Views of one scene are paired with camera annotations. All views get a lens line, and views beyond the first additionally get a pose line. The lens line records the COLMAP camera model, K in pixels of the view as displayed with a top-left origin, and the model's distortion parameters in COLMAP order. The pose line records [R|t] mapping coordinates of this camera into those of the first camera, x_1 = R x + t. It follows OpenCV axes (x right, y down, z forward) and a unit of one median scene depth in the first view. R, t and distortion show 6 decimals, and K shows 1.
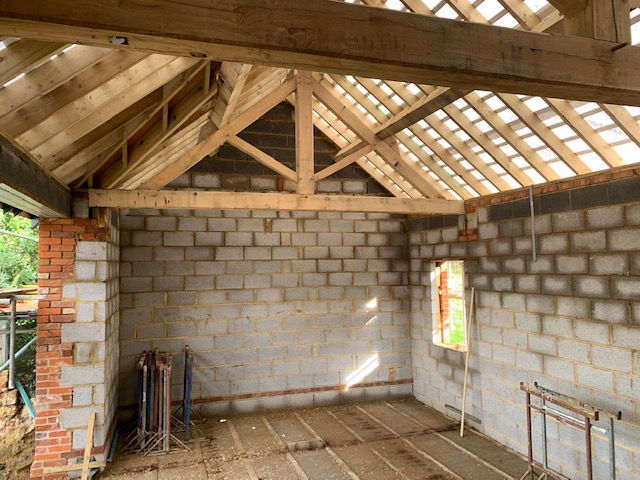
lens RADIAL K [[493.4, 0, 320.0], [0, 493.4, 240.0], [0, 0, 1]] dist [0.047924, -0.002811]
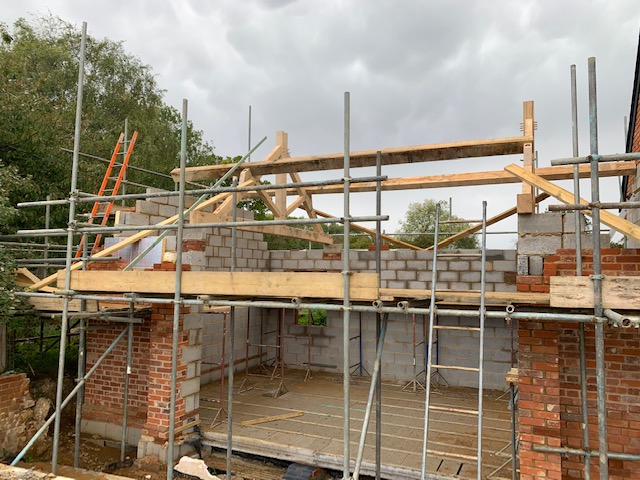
lens RADIAL K [[493.4, 0, 320.0], [0, 493.4, 240.0], [0, 0, 1]] dist [0.047924, -0.002811]
pose [[0.655879, 0.071005, 0.751519, -1.266330], [-0.062314, 0.997261, -0.039840, 0.005477], [-0.752289, -0.020700, 0.658508, -0.087198]]
